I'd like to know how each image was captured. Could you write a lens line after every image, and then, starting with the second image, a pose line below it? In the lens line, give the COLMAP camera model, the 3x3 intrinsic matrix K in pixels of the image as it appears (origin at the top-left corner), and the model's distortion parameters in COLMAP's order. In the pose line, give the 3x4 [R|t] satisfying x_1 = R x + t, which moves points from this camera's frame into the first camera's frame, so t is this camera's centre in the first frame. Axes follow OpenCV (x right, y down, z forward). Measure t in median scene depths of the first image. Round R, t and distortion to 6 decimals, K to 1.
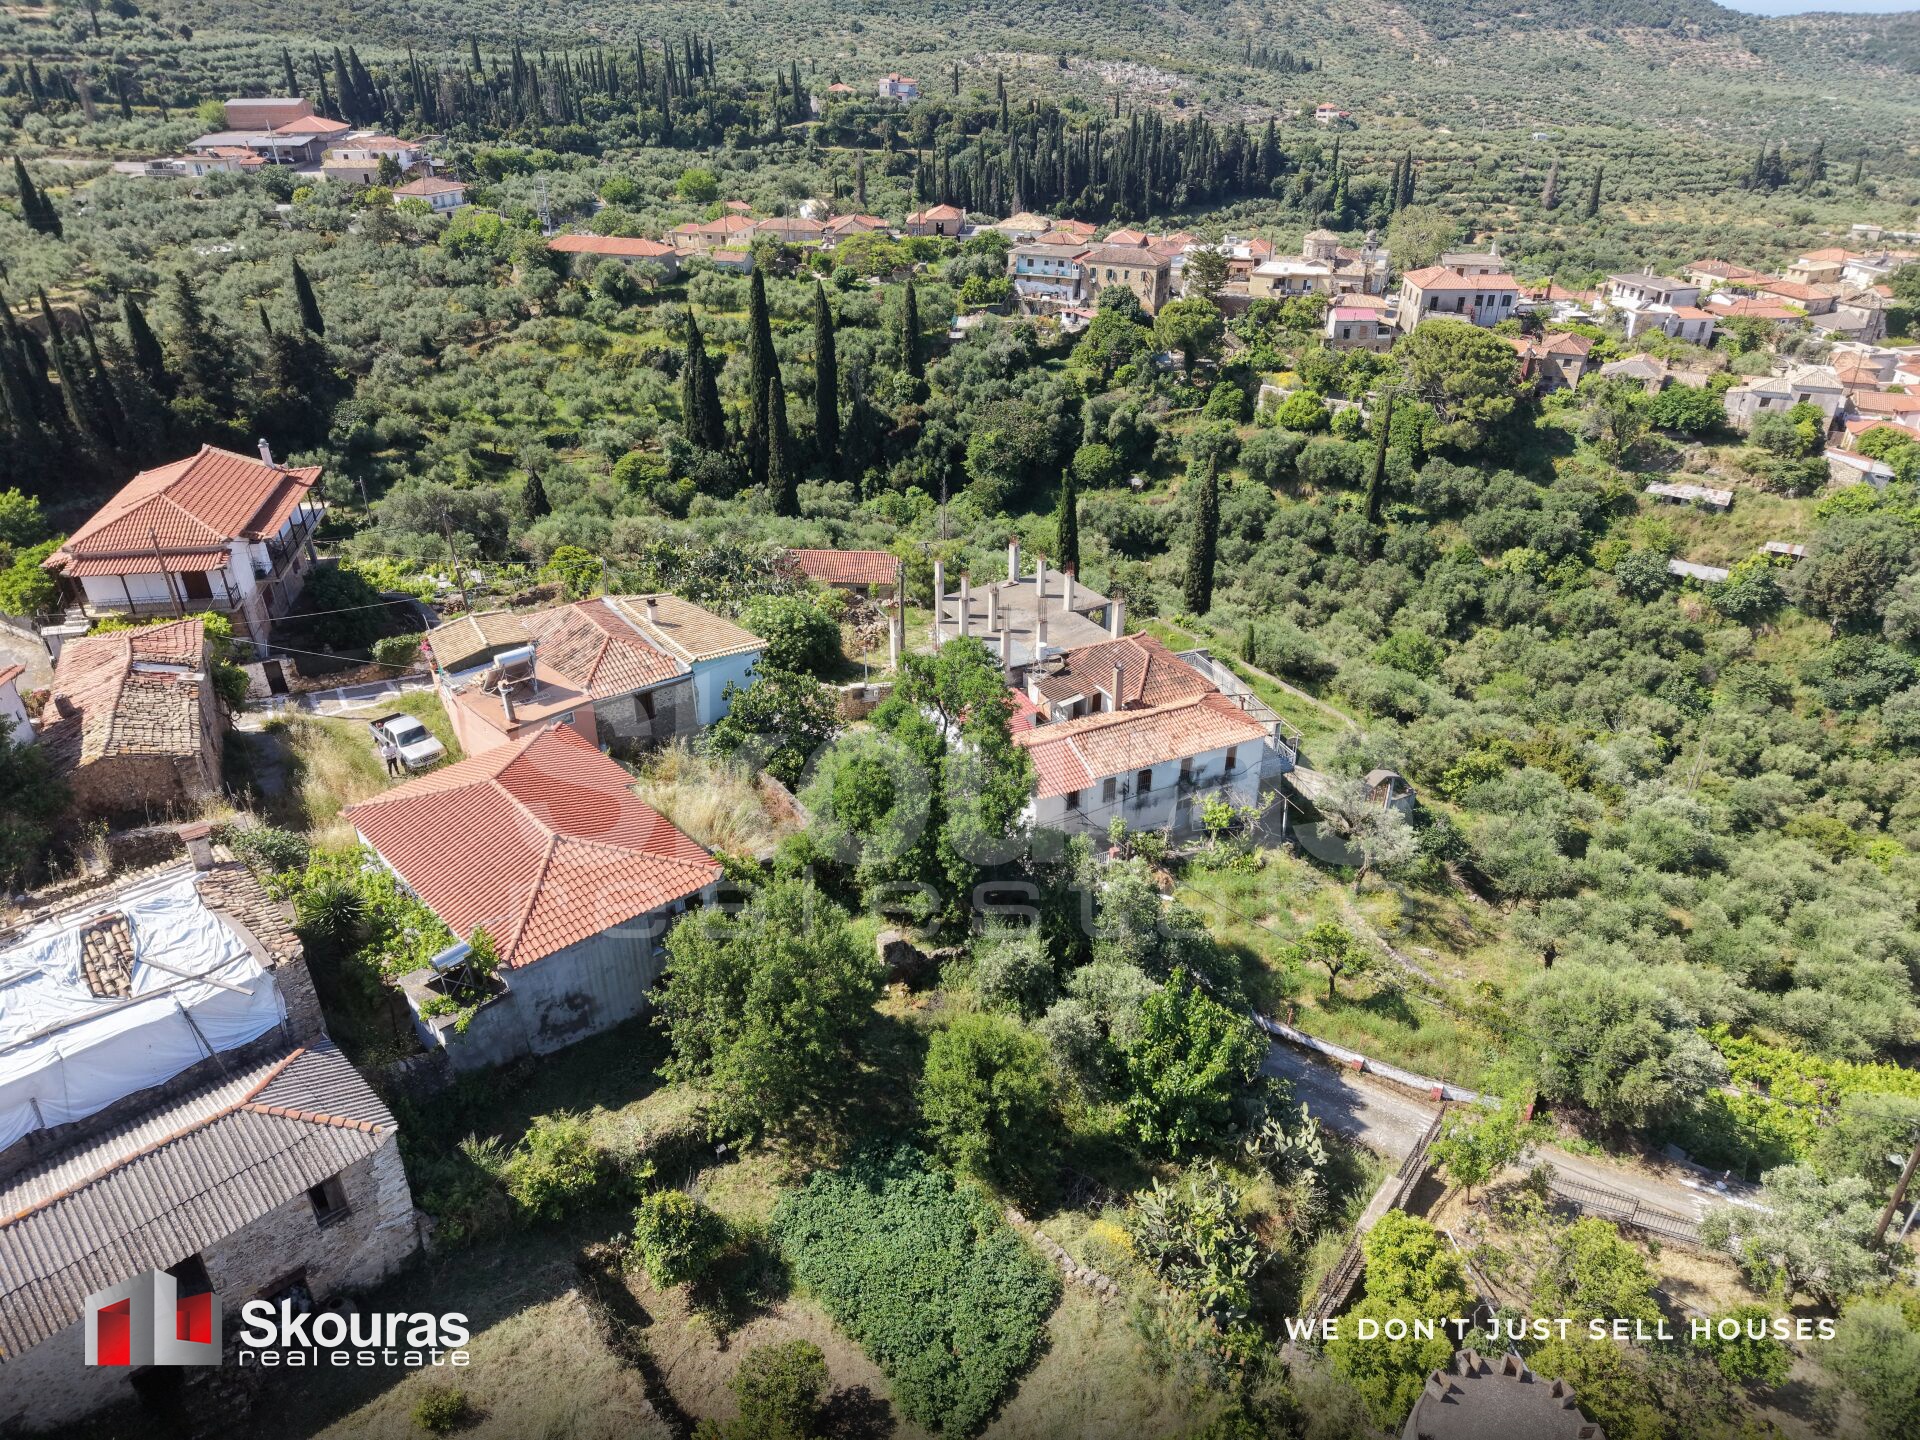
lens RADIAL K [[1274.6, 0, 960.0], [0, 1274.6, 720.0], [0, 0, 1]] dist [0.040514, -0.048132]
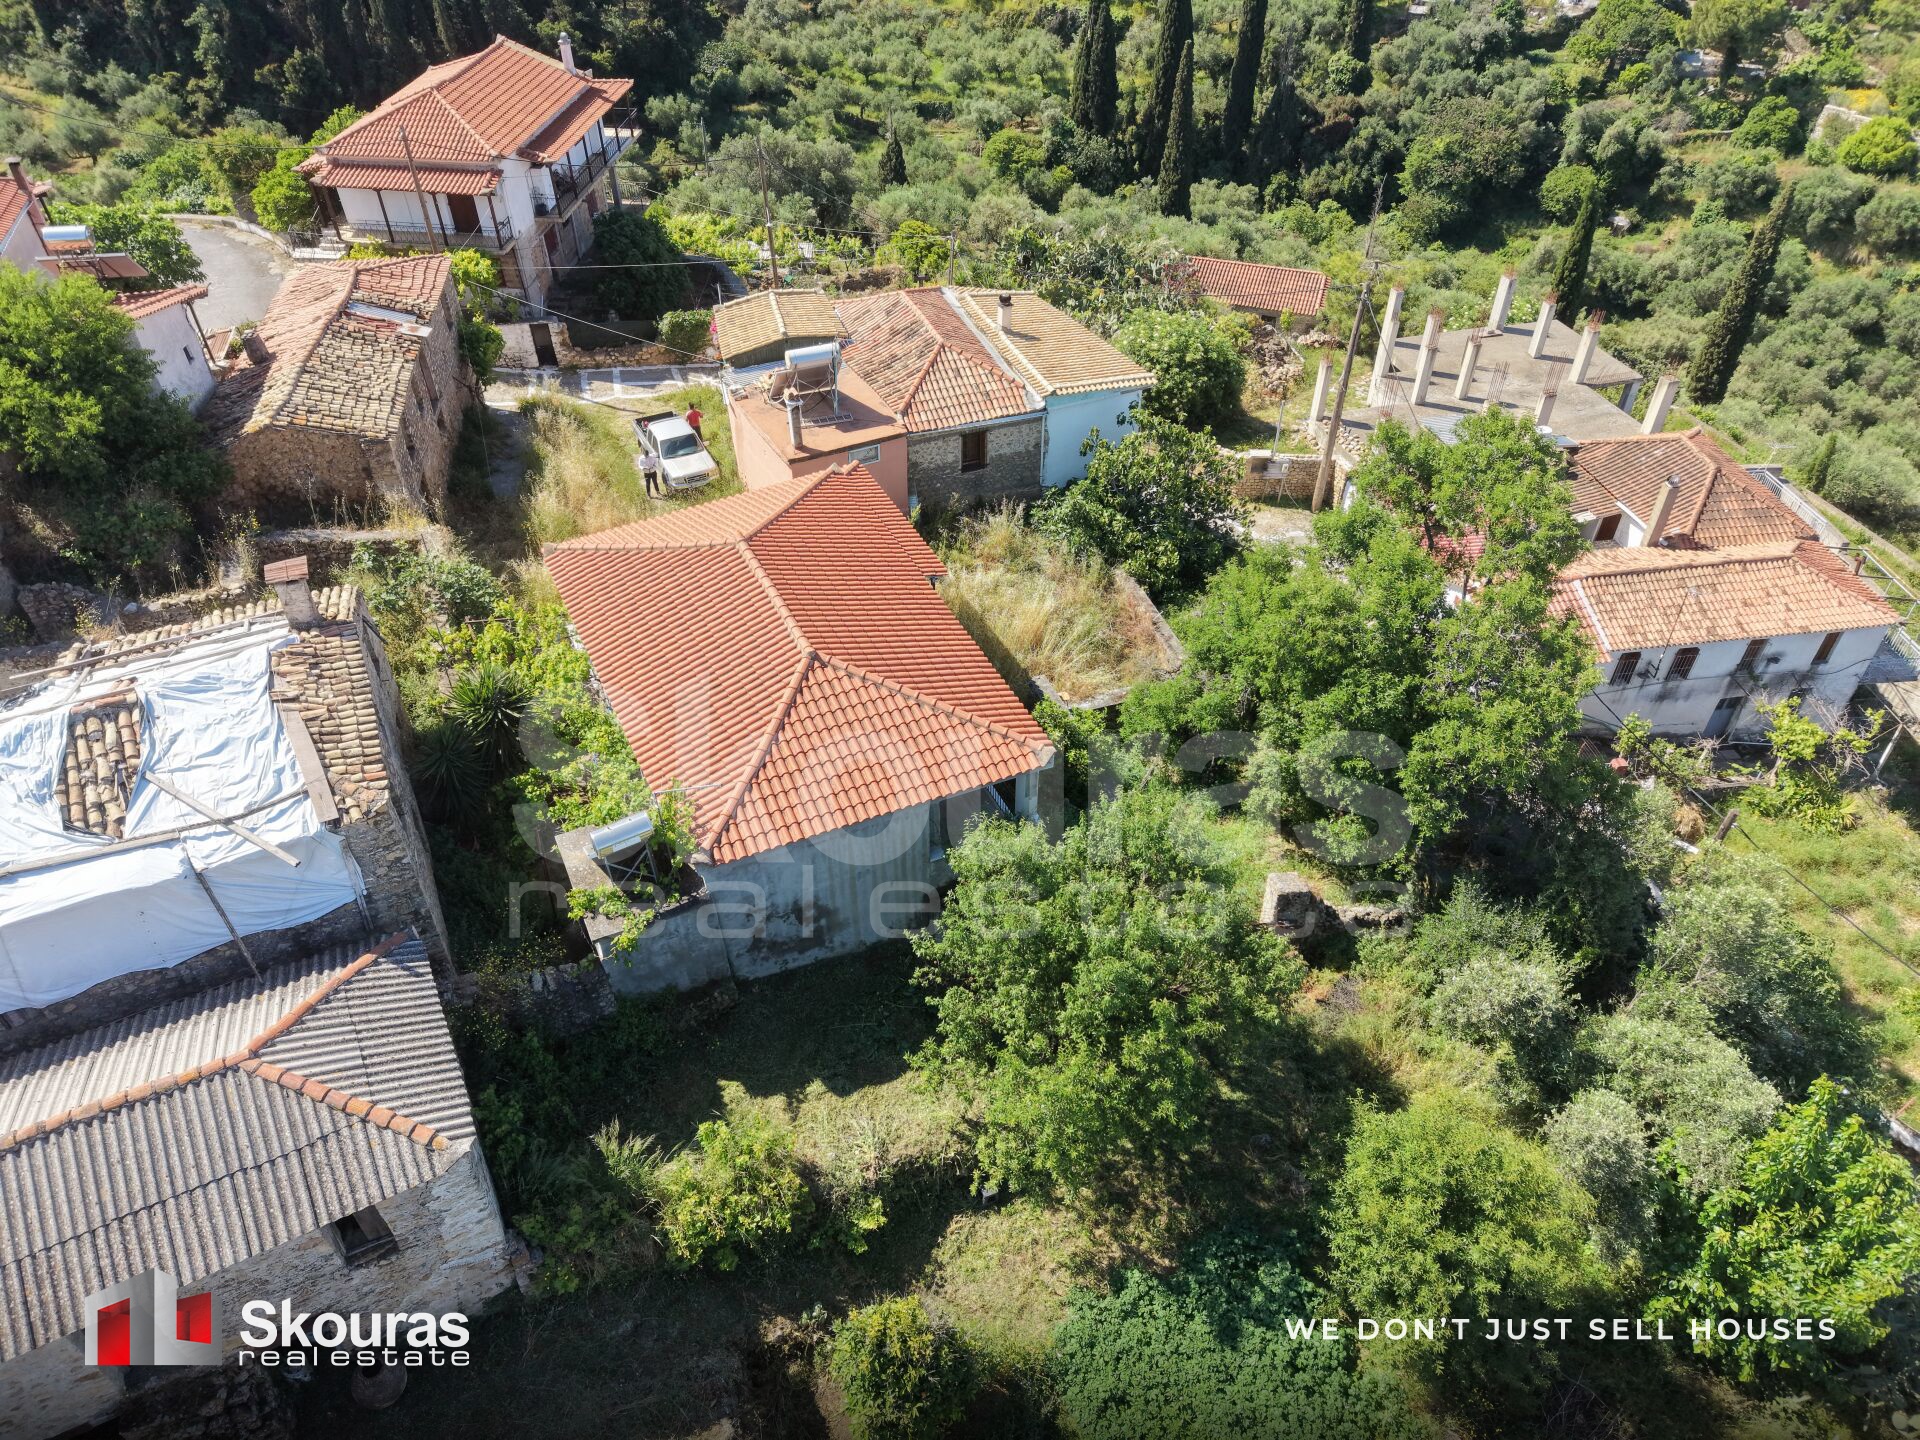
lens RADIAL K [[1274.6, 0, 960.0], [0, 1274.6, 720.0], [0, 0, 1]] dist [0.040514, -0.048132]
pose [[0.957967, 0.185707, -0.218660, -0.060119], [-0.137686, 0.966308, 0.217468, -0.016036], [0.251678, -0.178220, 0.951260, 0.247925]]
